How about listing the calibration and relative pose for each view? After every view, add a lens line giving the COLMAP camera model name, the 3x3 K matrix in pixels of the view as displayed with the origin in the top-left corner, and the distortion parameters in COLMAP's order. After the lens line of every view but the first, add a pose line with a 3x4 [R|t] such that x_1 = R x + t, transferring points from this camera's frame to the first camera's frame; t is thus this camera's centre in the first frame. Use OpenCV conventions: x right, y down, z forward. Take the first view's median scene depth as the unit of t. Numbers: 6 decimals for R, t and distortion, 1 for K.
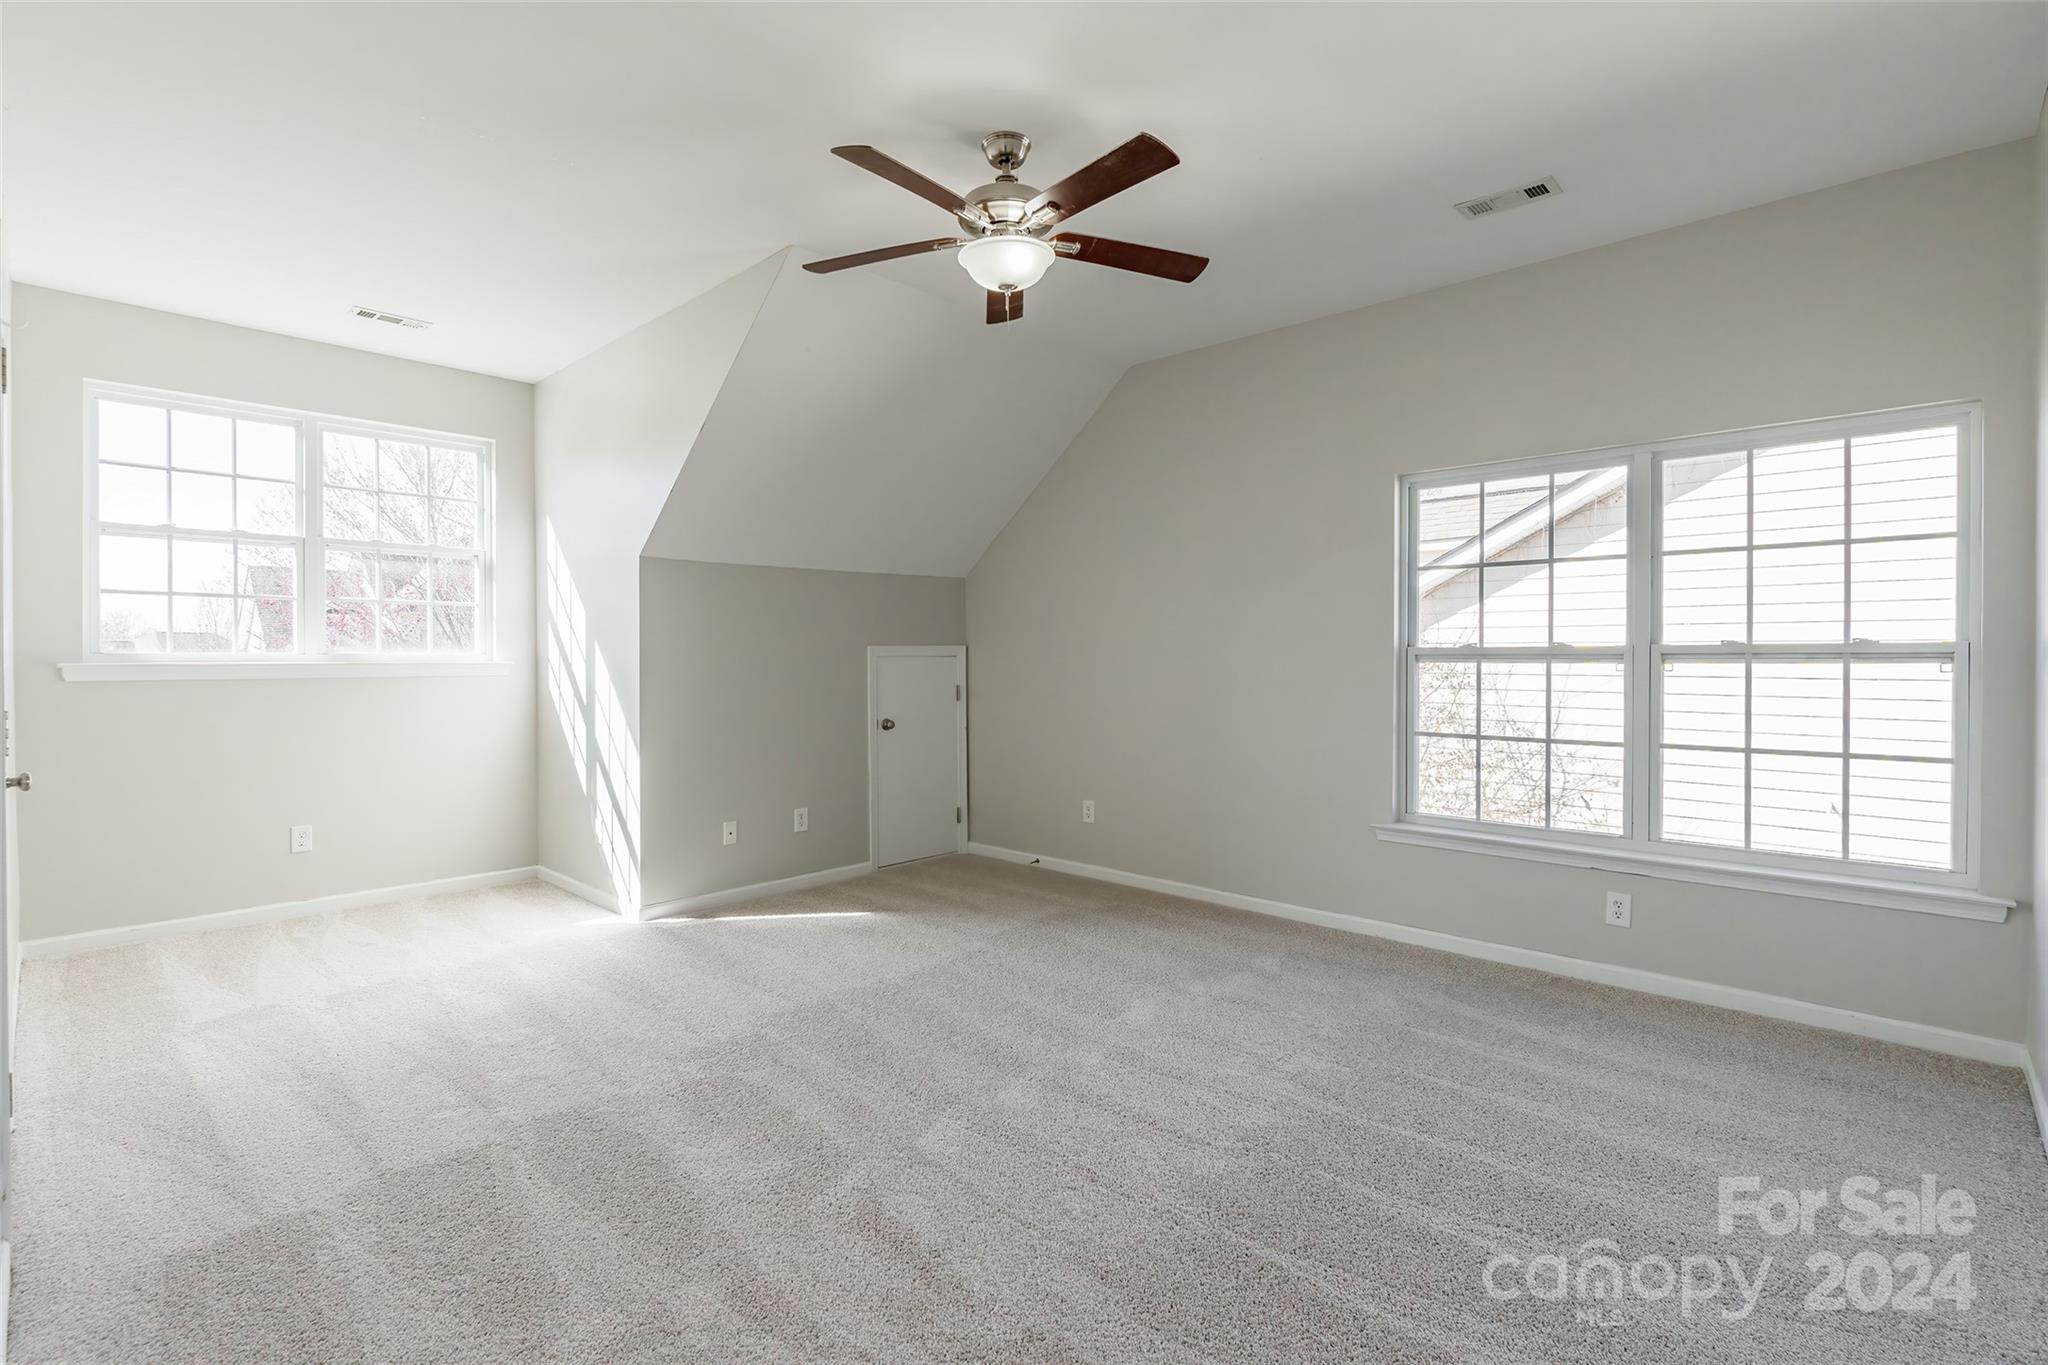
lens RADIAL K [[957.1, 0, 1026.0], [0, 957.1, 662.1], [0, 0, 1]] dist [-0.003803, -0.000449]
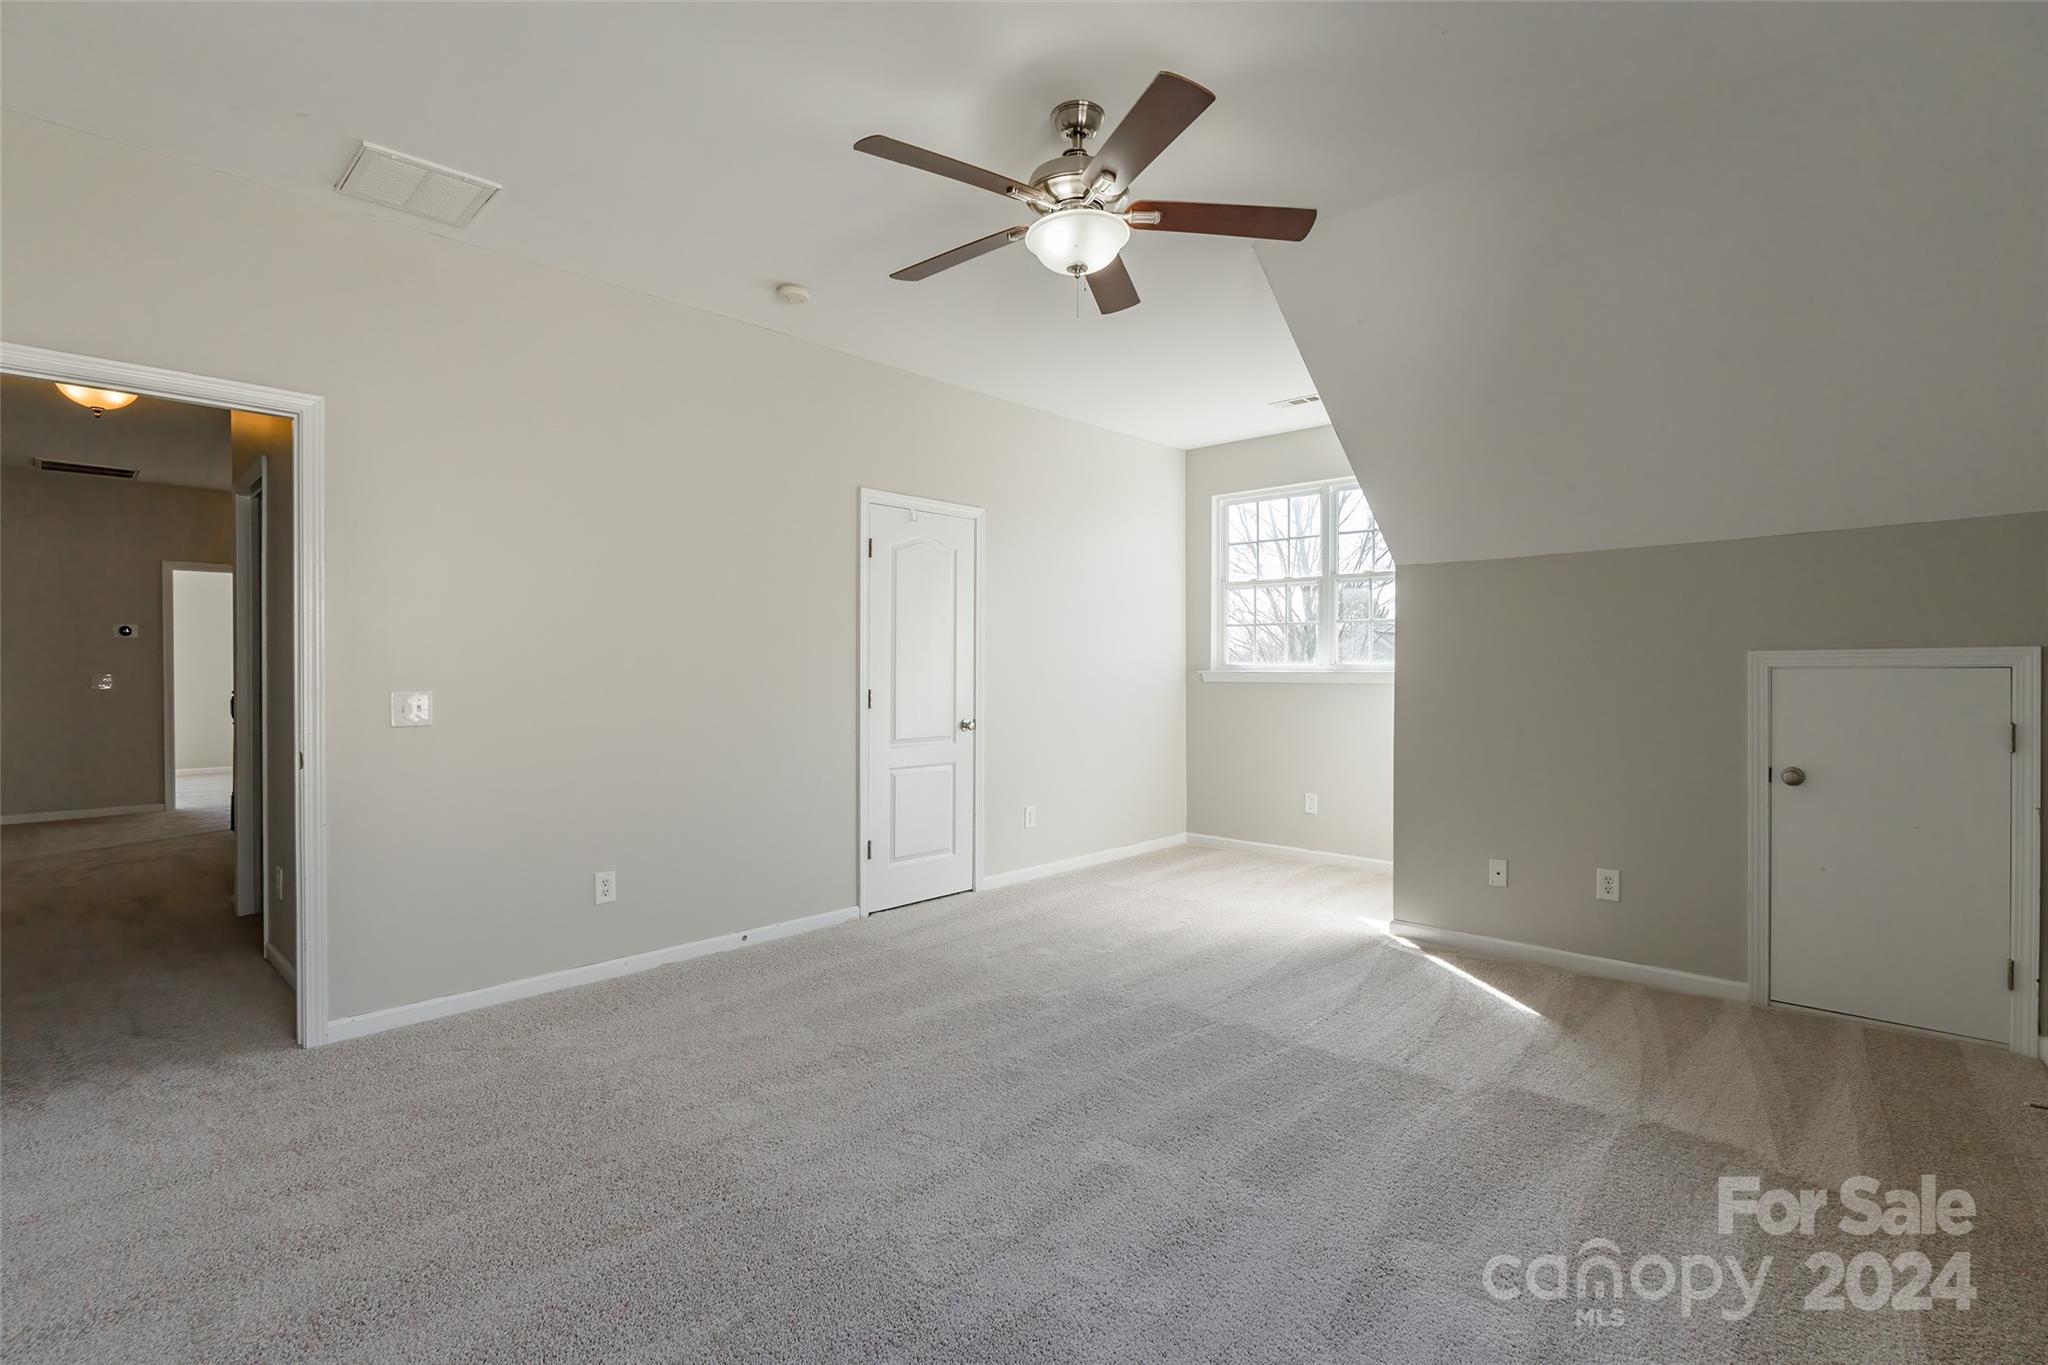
lens RADIAL K [[957.1, 0, 1026.0], [0, 957.1, 662.1], [0, 0, 1]] dist [-0.003803, -0.000449]
pose [[-0.002423, -0.003822, -0.999990, 0.556376], [-0.008960, 0.999953, -0.003800, -0.002938], [0.999957, 0.008950, -0.002457, 0.585360]]
